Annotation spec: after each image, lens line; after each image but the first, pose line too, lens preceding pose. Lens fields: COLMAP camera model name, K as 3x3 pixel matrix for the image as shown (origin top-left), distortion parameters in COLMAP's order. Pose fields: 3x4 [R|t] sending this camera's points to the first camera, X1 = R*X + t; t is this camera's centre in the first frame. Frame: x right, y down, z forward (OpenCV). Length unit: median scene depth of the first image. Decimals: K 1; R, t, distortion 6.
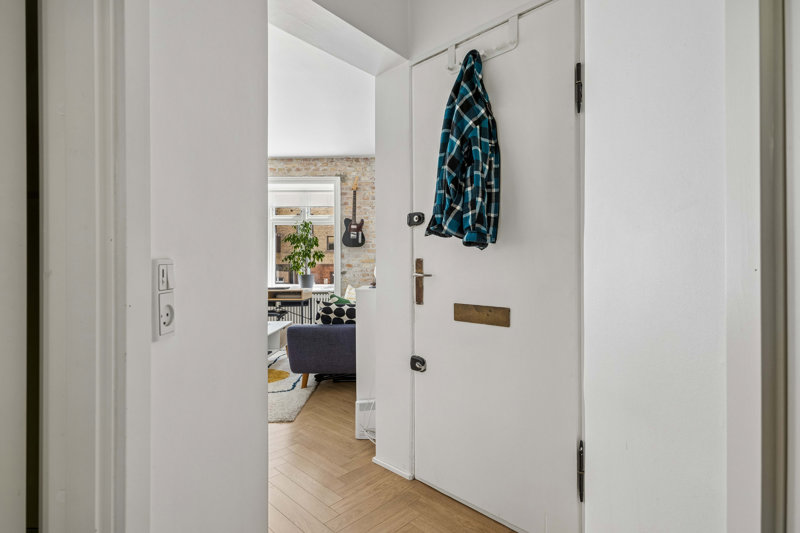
lens RADIAL K [[402.6, 0, 405.1], [0, 402.6, 266.4], [0, 0, 1]] dist [0.028394, 0.000047]
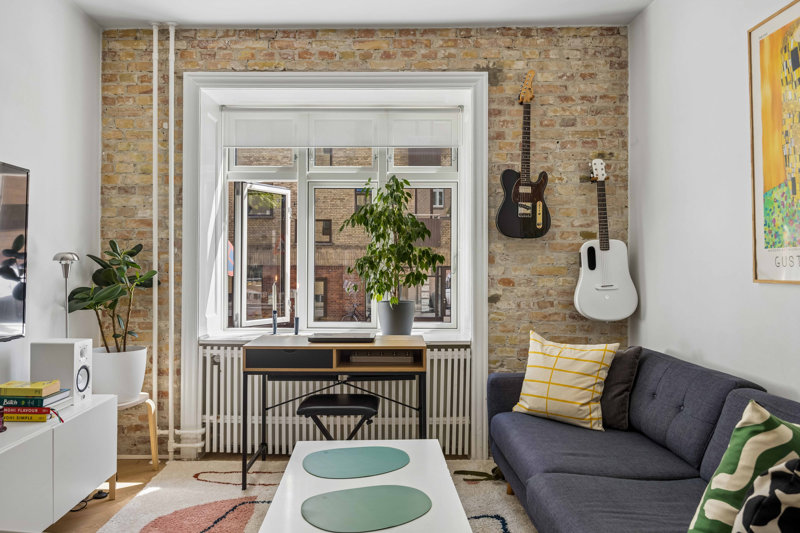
lens RADIAL K [[603.1, 0, 394.0], [0, 603.1, 266.1], [0, 0, 1]] dist [0.002827, -0.007379]
pose [[0.999742, 0.001075, 0.022670, -0.273619], [-0.001109, 0.999998, 0.001467, -0.019671], [-0.022668, -0.001492, 0.999742, 0.369873]]
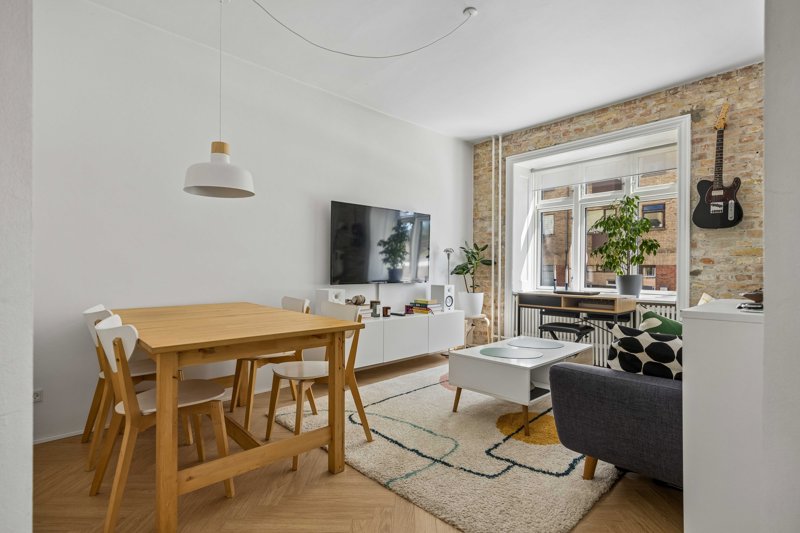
lens RADIAL K [[403.1, 0, 399.3], [0, 403.1, 271.8], [0, 0, 1]] dist [0.003490, -0.000017]
pose [[0.686811, 0.008778, -0.726783, -0.018804], [-0.003407, 0.999955, 0.008858, 0.010409], [0.726828, -0.003607, 0.686810, 0.266941]]
